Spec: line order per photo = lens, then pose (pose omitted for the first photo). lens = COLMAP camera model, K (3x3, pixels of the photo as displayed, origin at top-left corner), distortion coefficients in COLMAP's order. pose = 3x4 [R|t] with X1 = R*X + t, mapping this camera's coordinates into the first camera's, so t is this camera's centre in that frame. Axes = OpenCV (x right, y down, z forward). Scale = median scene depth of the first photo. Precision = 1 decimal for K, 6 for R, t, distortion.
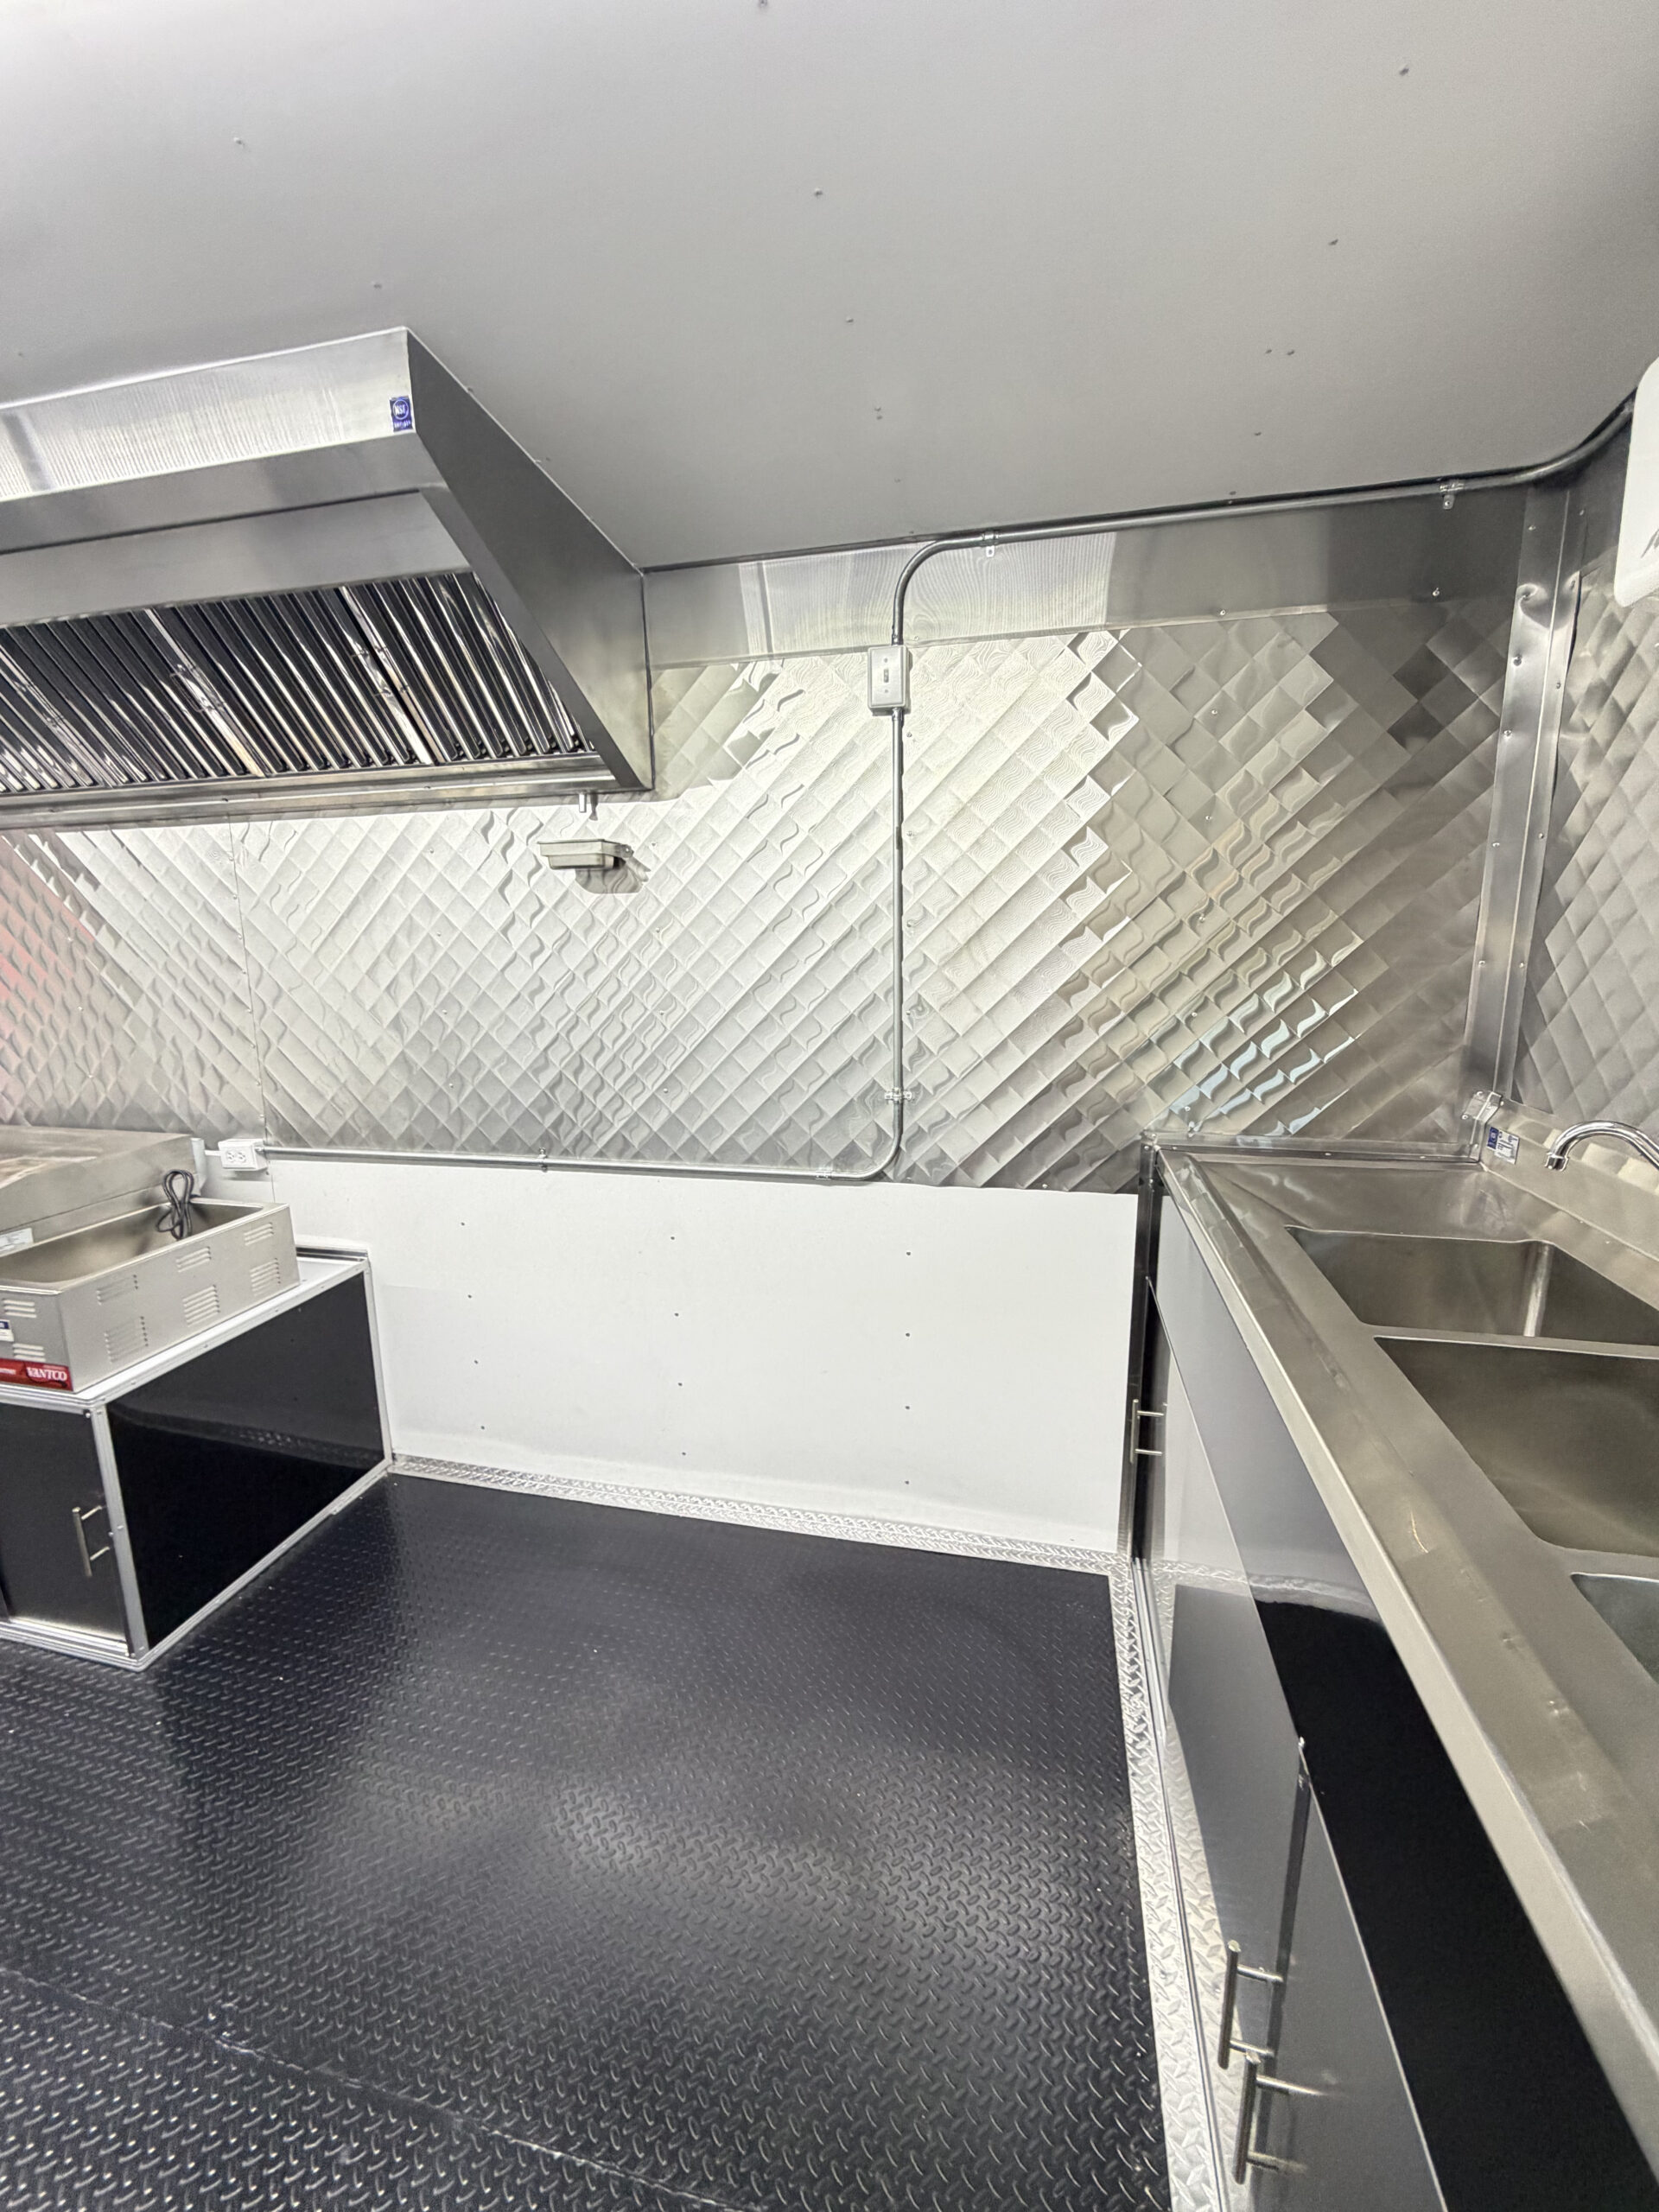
lens RADIAL K [[880.5, 0, 824.1], [0, 880.5, 1097.5], [0, 0, 1]] dist [-0.000856, 0.000075]
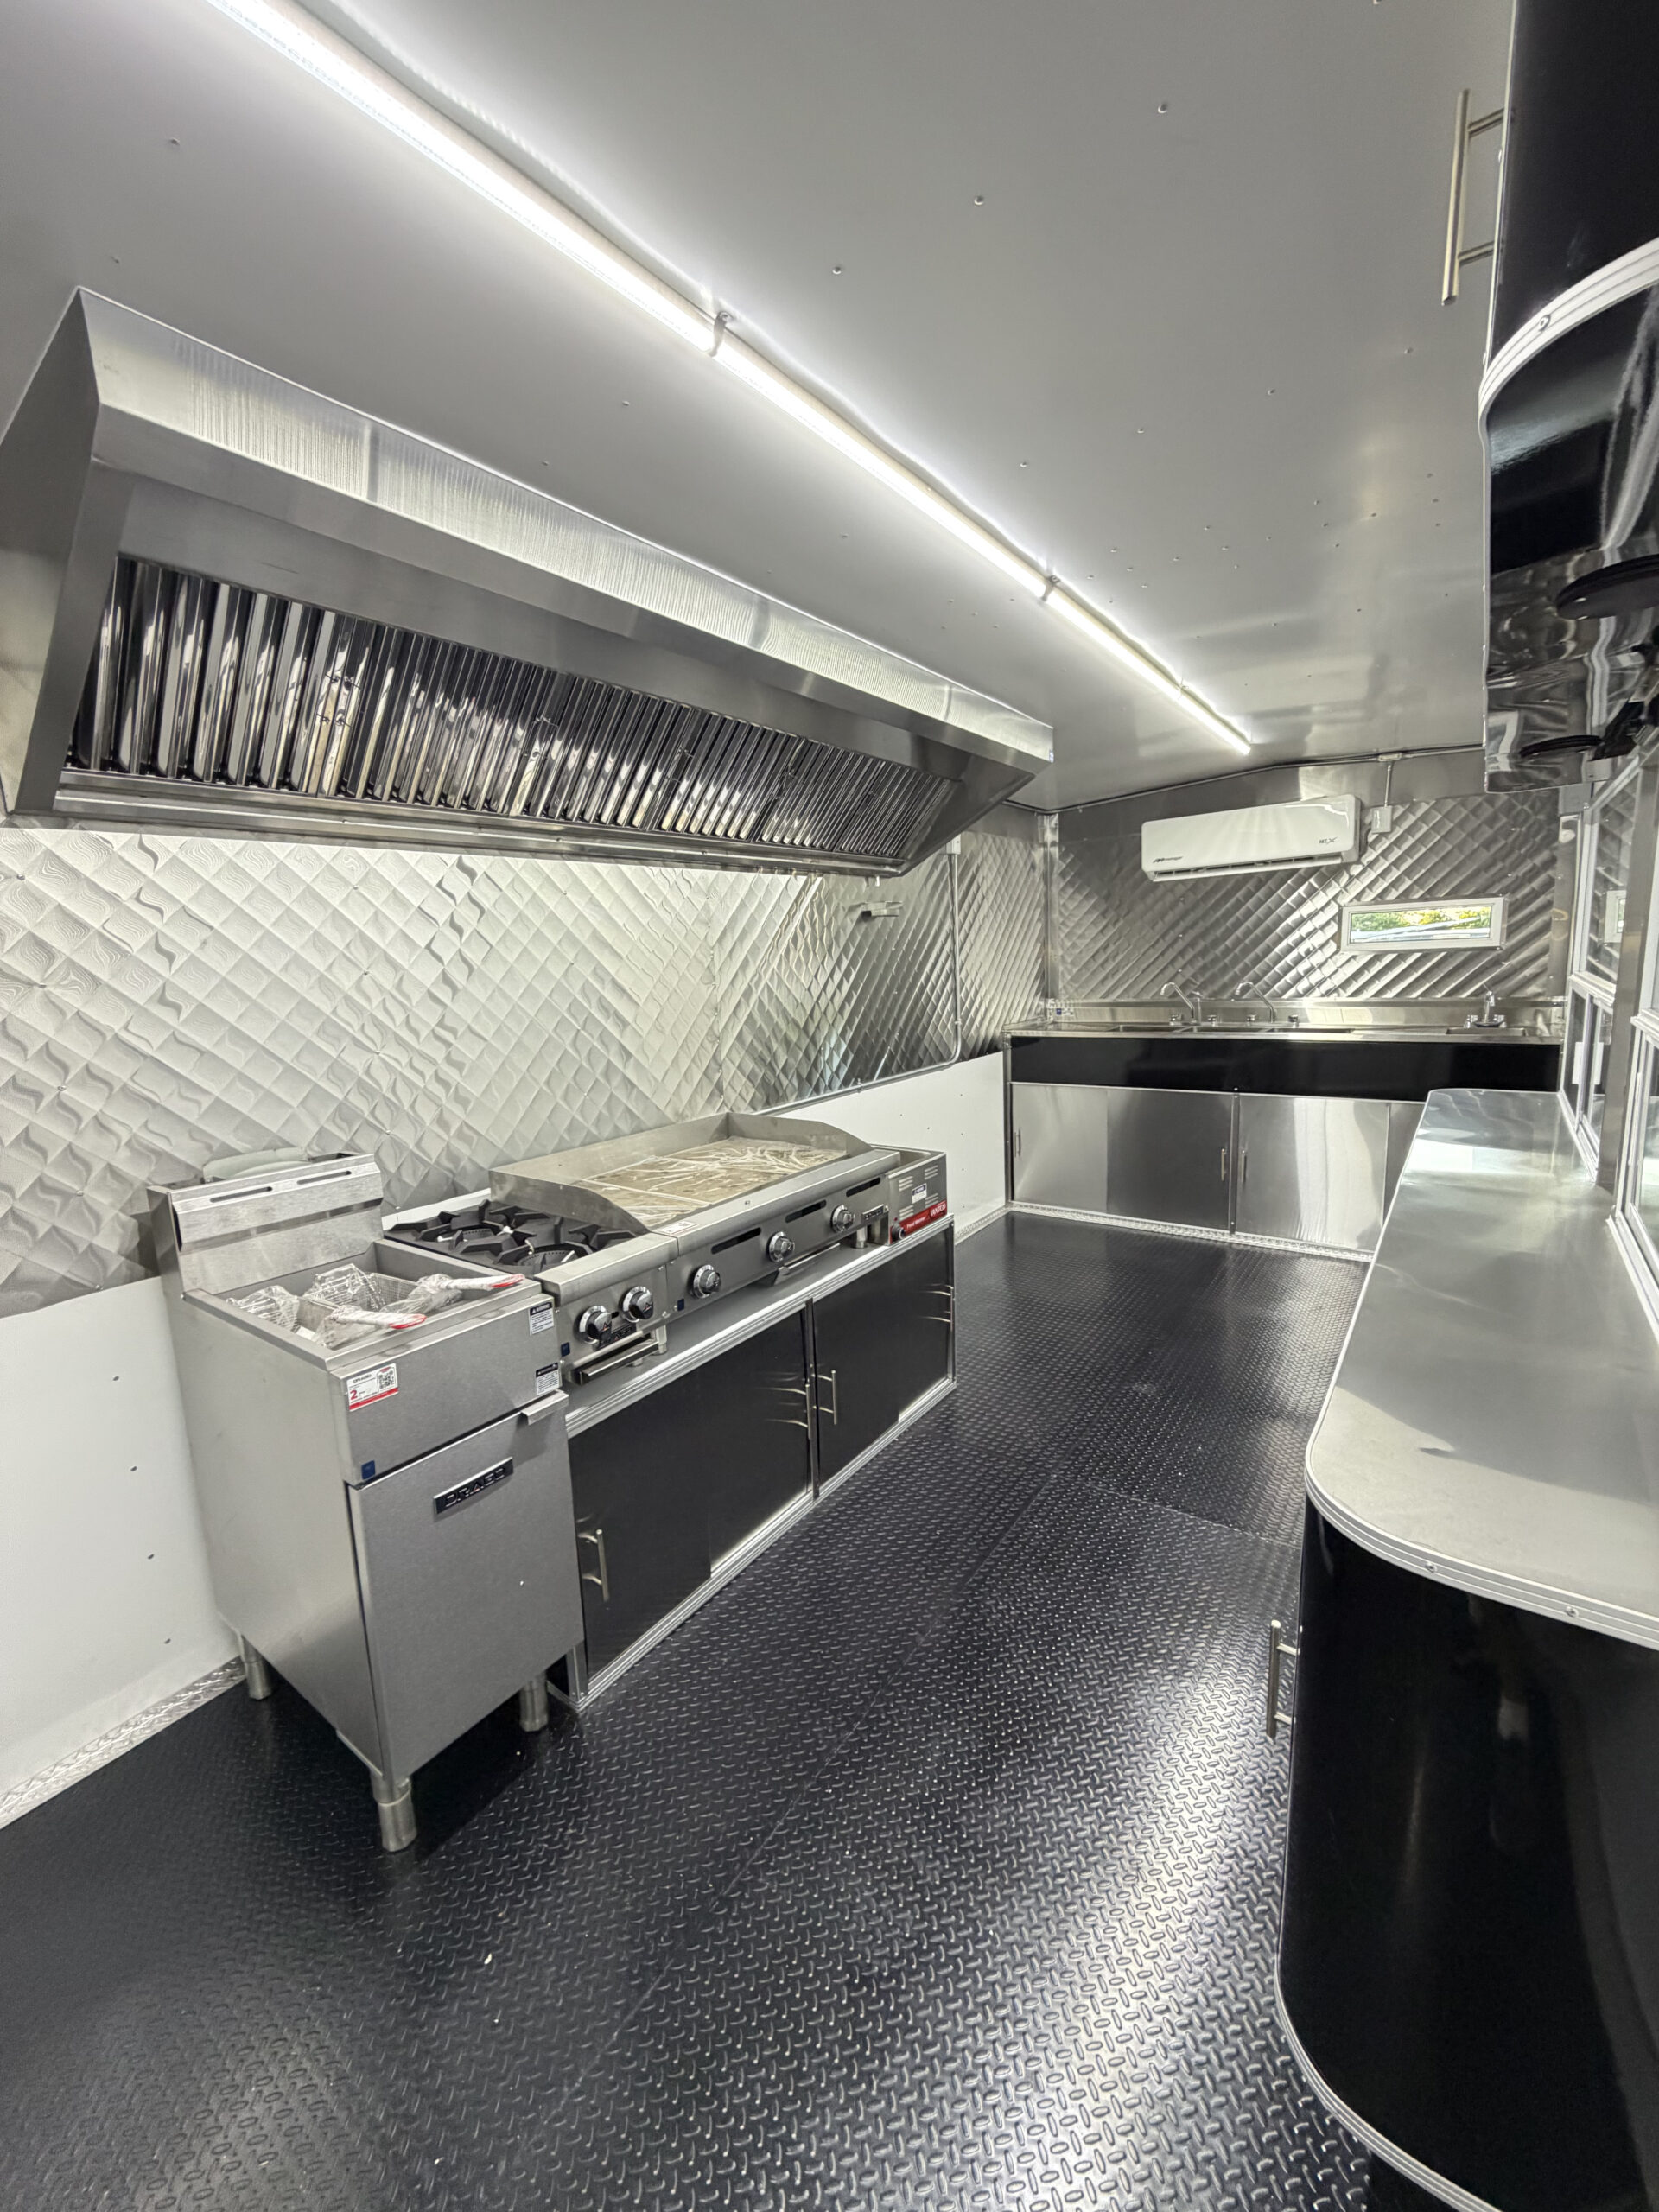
lens RADIAL K [[880.5, 0, 828.6], [0, 880.5, 1099.5], [0, 0, 1]] dist [-0.000856, 0.000075]
pose [[0.388427, -0.152595, 0.908757, -1.940832], [0.211091, 0.974703, 0.073442, -0.040584], [-0.896975, 0.163304, 0.410813, 0.378159]]
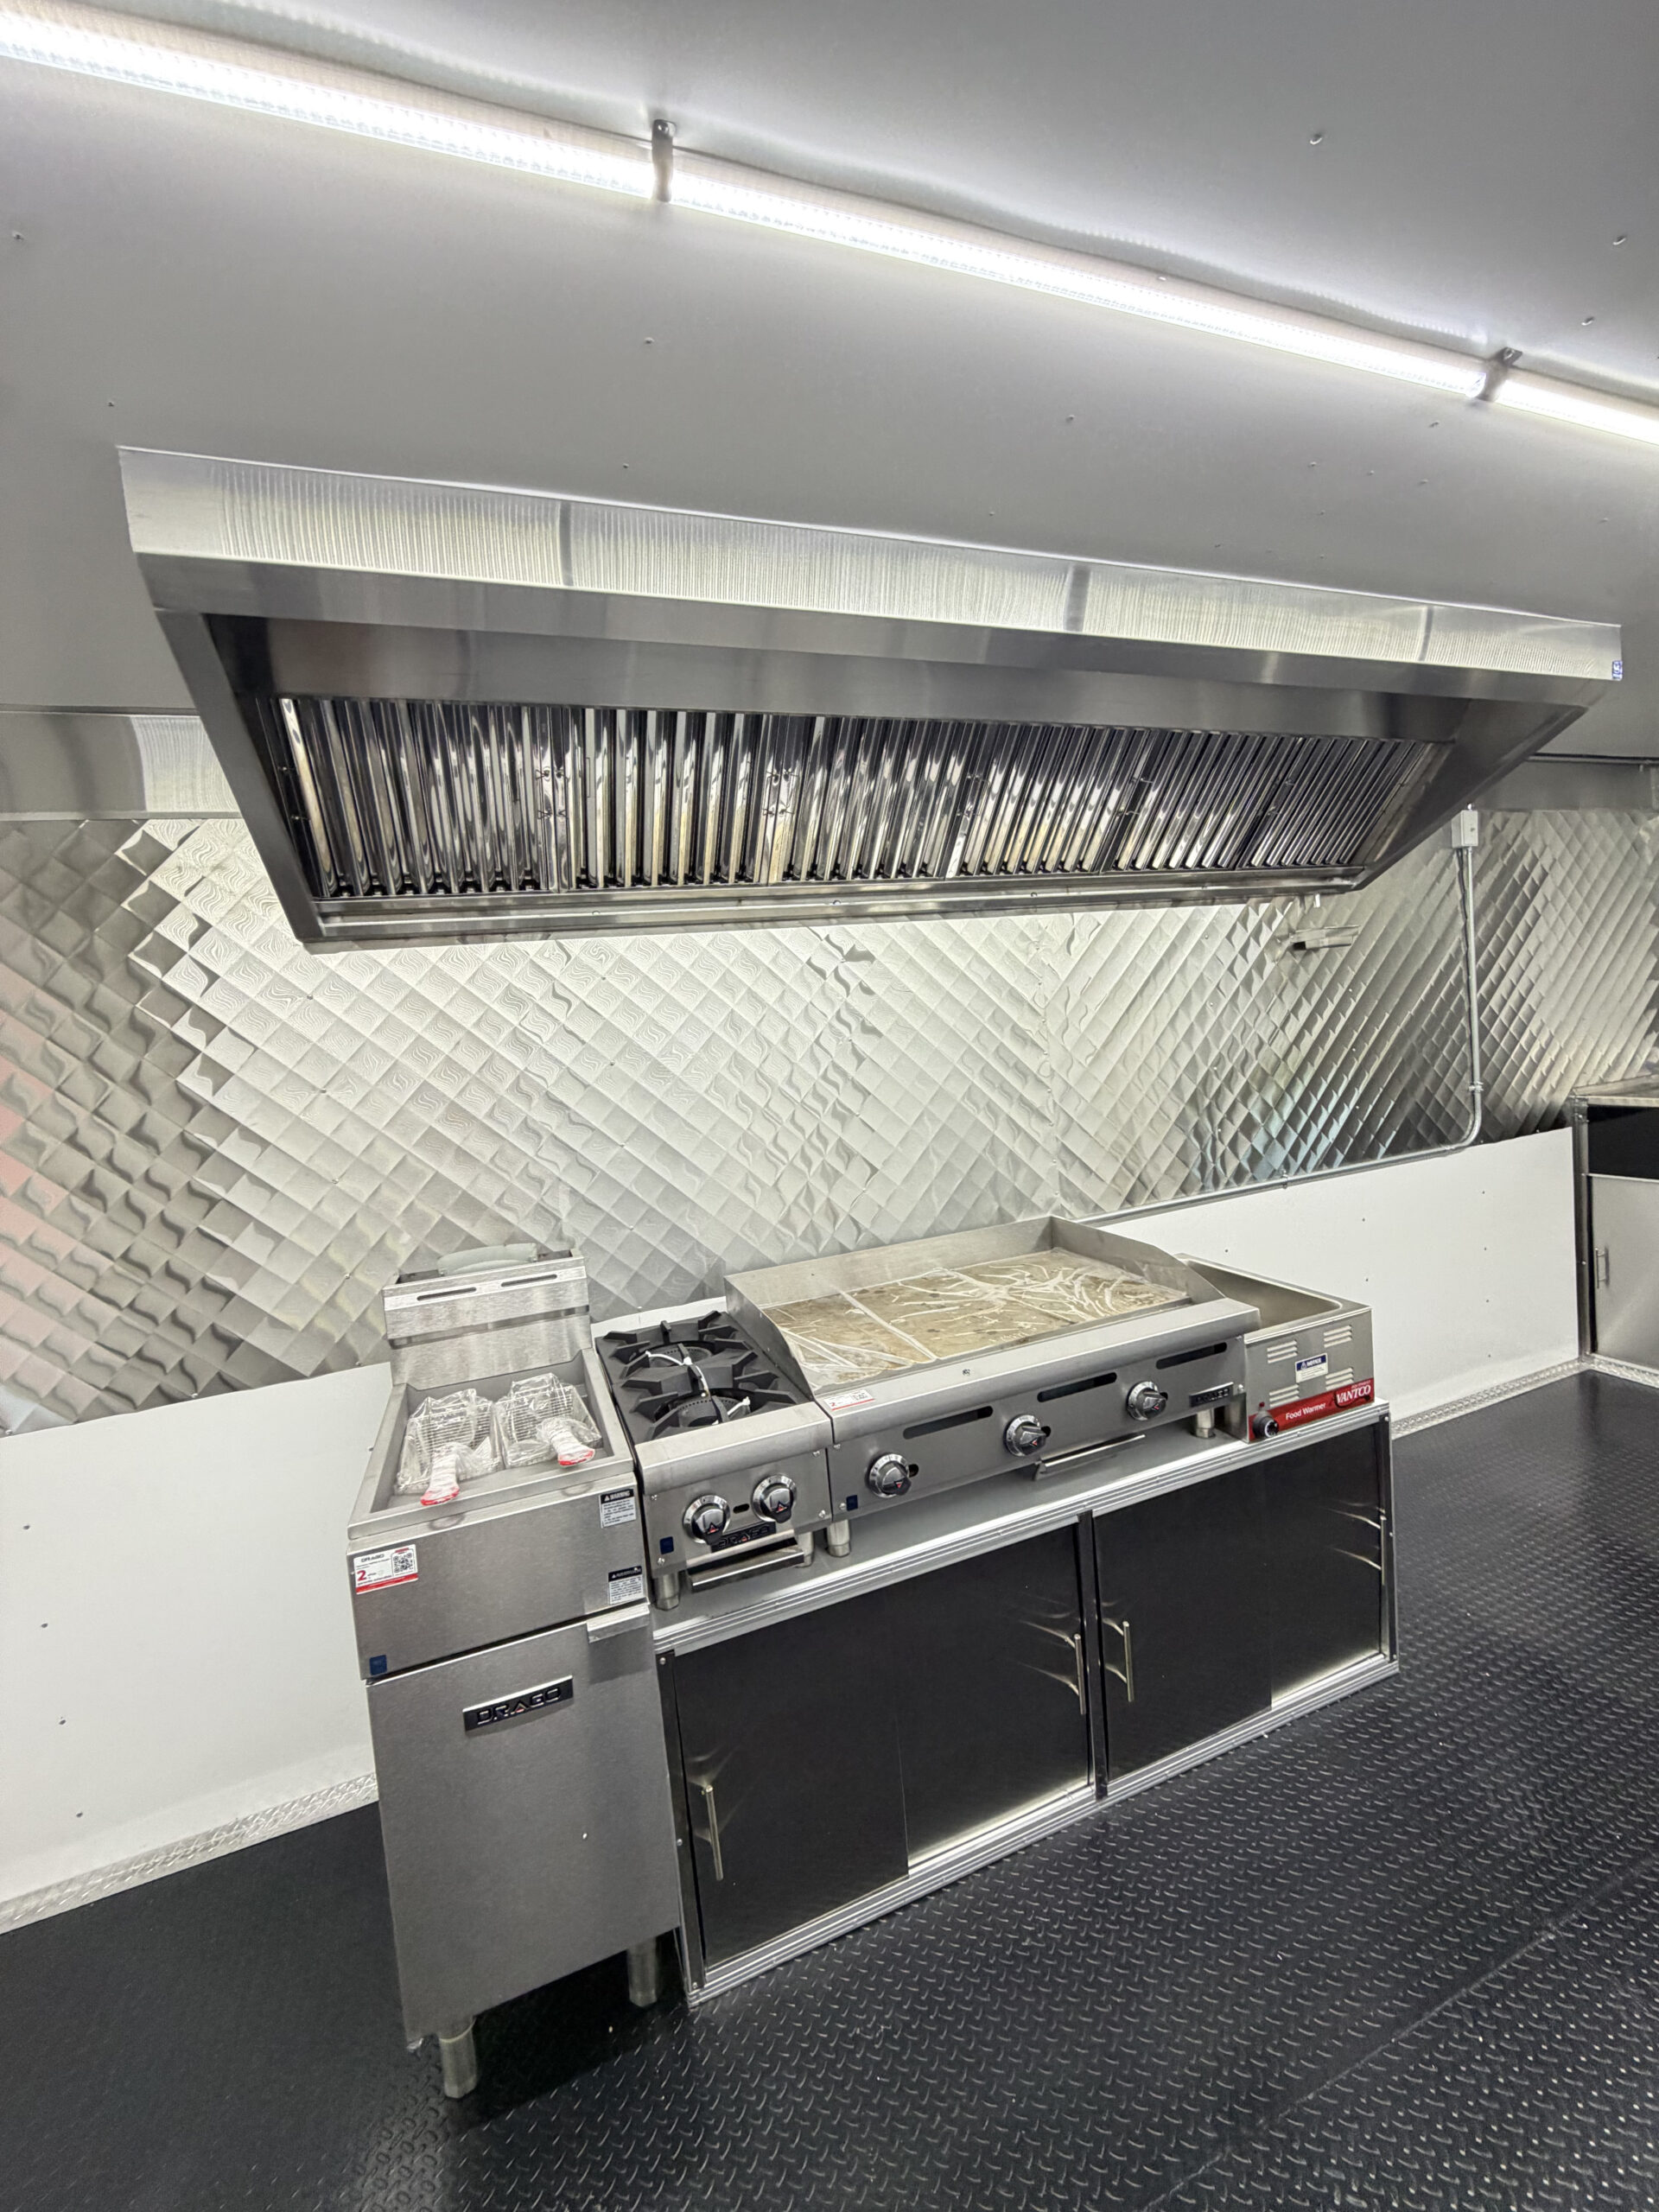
lens RADIAL K [[880.5, 0, 826.2], [0, 880.5, 1100.1], [0, 0, 1]] dist [-0.000856, 0.000075]
pose [[0.824580, -0.105637, 0.555796, -1.580155], [0.184358, 0.978961, -0.087448, -0.049834], [-0.534865, 0.174574, 0.826706, 0.313634]]
